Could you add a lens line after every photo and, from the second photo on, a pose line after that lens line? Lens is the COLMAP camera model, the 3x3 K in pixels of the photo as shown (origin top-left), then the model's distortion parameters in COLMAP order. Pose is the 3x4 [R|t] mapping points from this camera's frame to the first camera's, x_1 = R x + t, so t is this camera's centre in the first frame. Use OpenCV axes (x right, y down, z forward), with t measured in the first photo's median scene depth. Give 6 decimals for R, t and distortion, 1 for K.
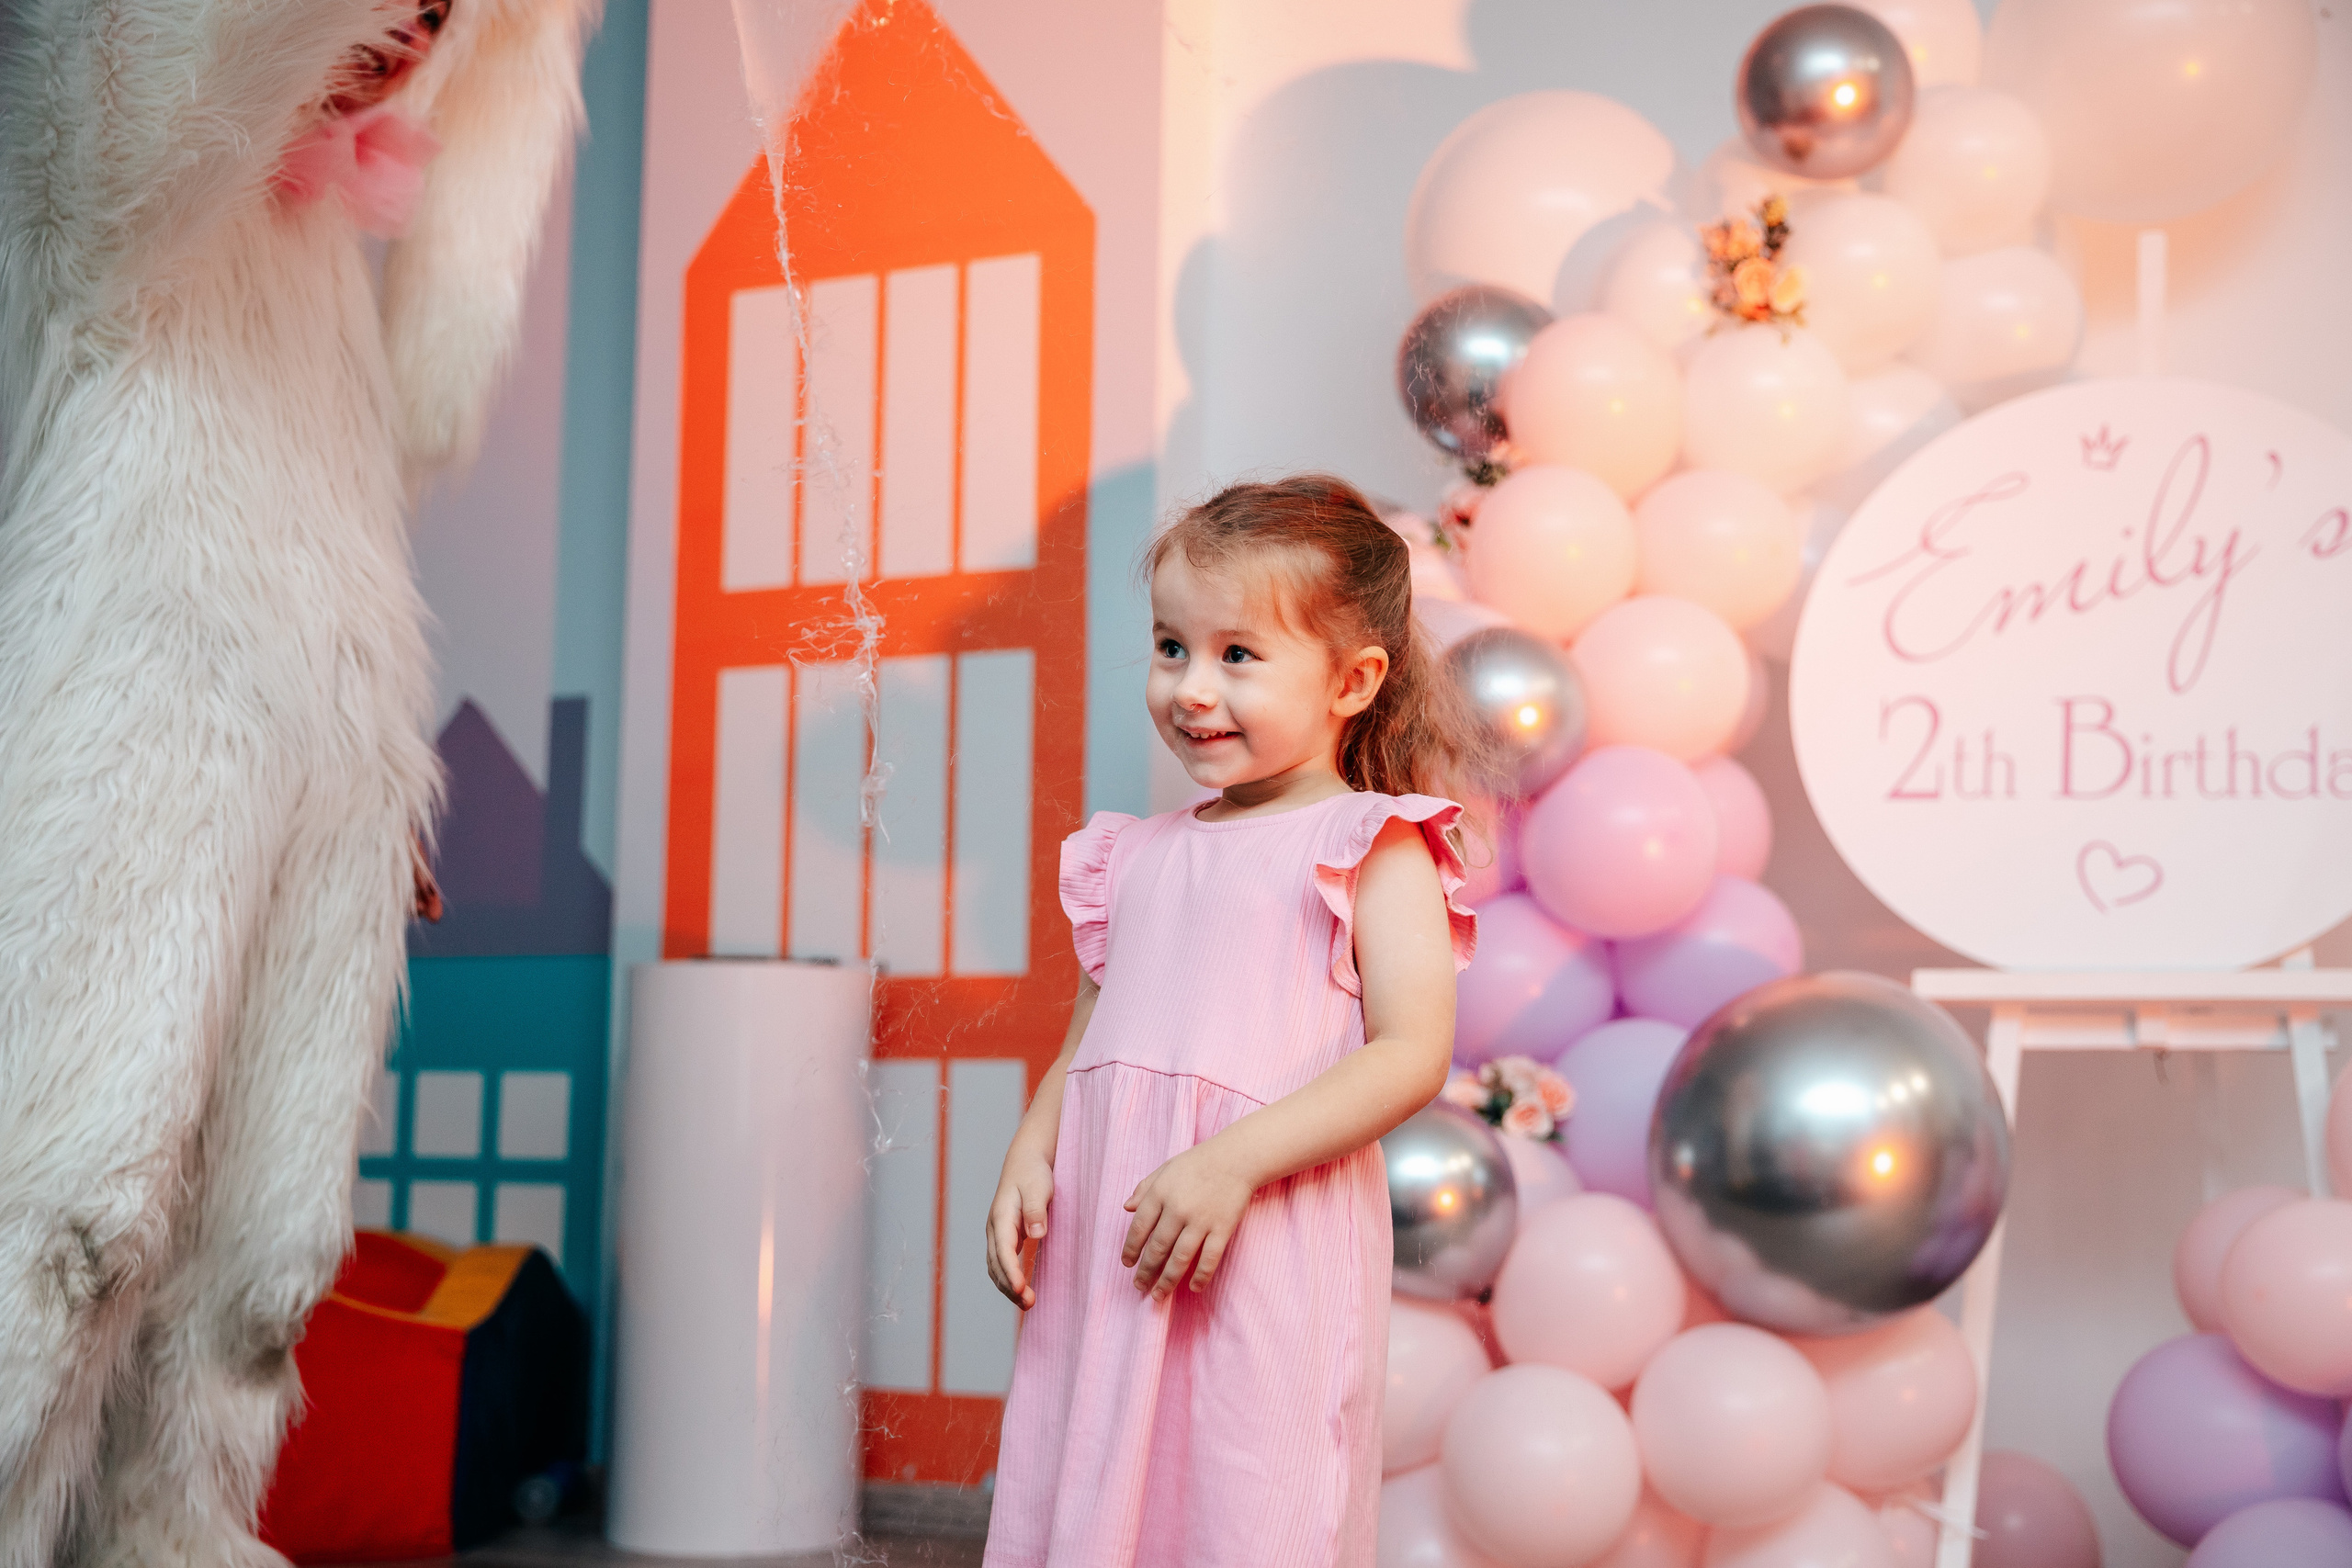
lens RADIAL K [[3091.9, 0, 1188.1], [0, 3091.9, 786.7], [0, 0, 1]] dist [0.084067, 0.000000]
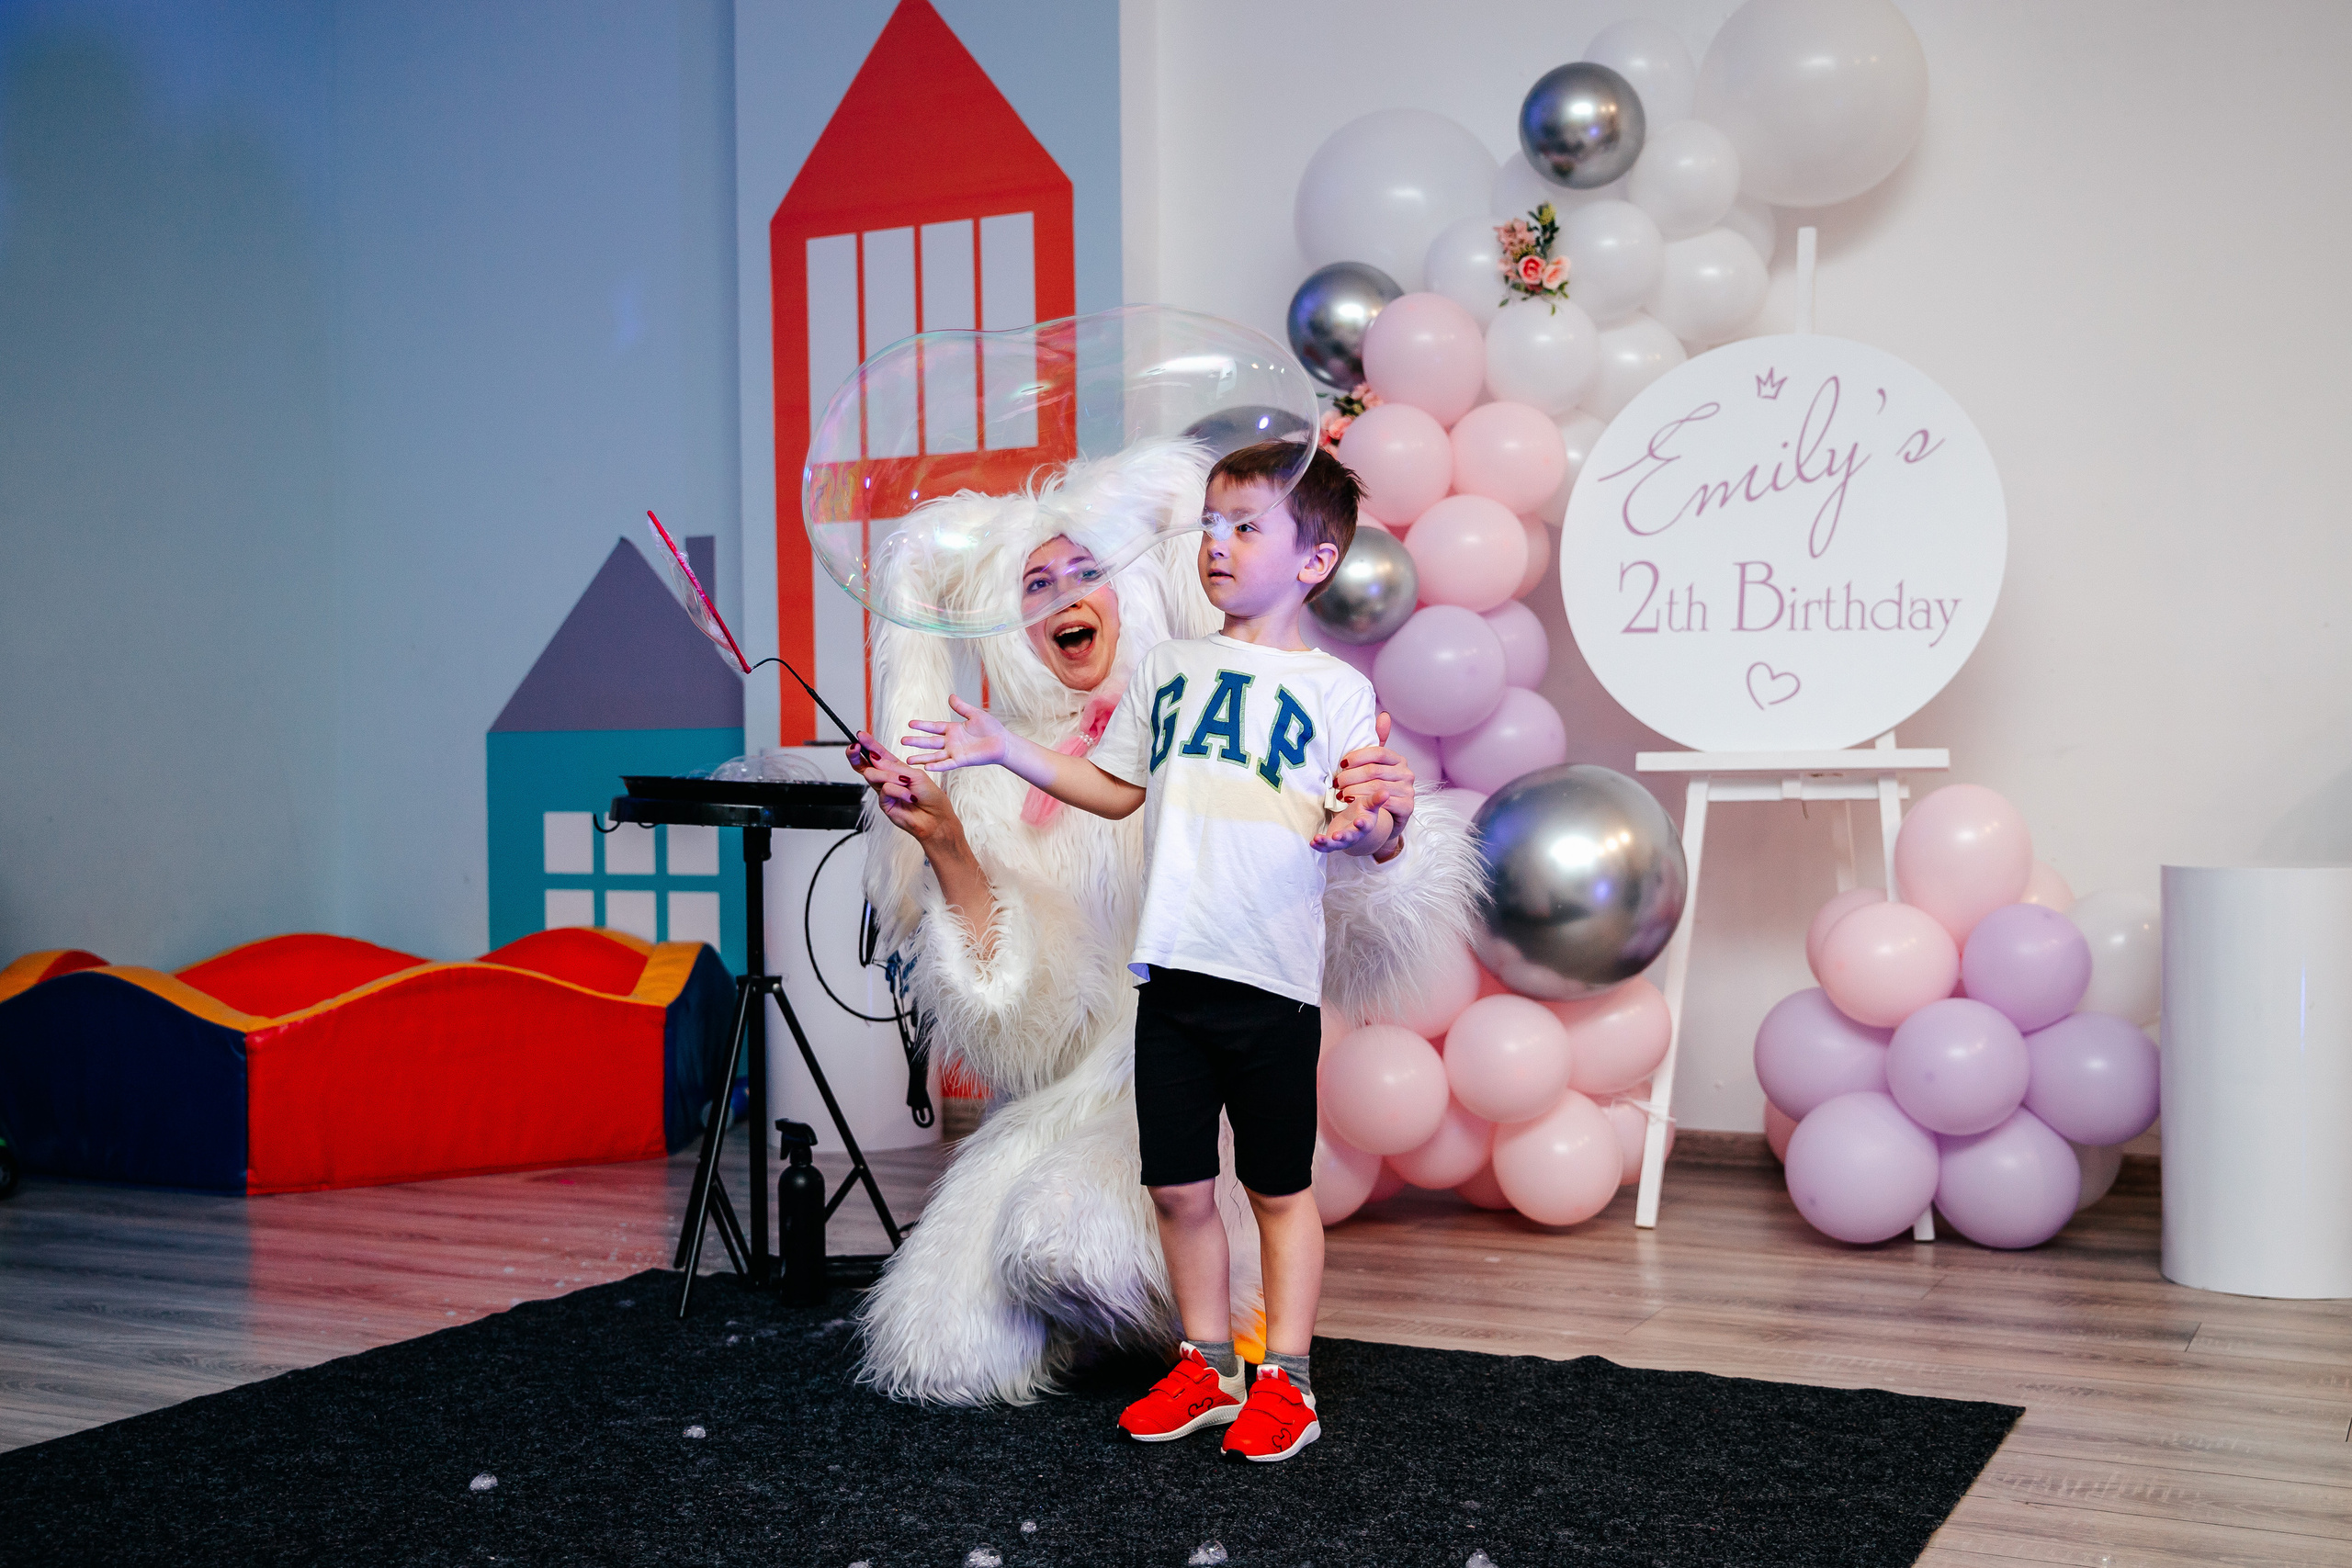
lens RADIAL K [[2753.7, 0, 1209.4], [0, 2753.7, 827.0], [0, 0, 1]] dist [0.022772, 0.000000]
pose [[0.999542, -0.030236, 0.000776, 0.025169], [0.029822, 0.989488, 0.141509, -0.091928], [-0.005046, -0.141422, 0.989937, -0.290122]]
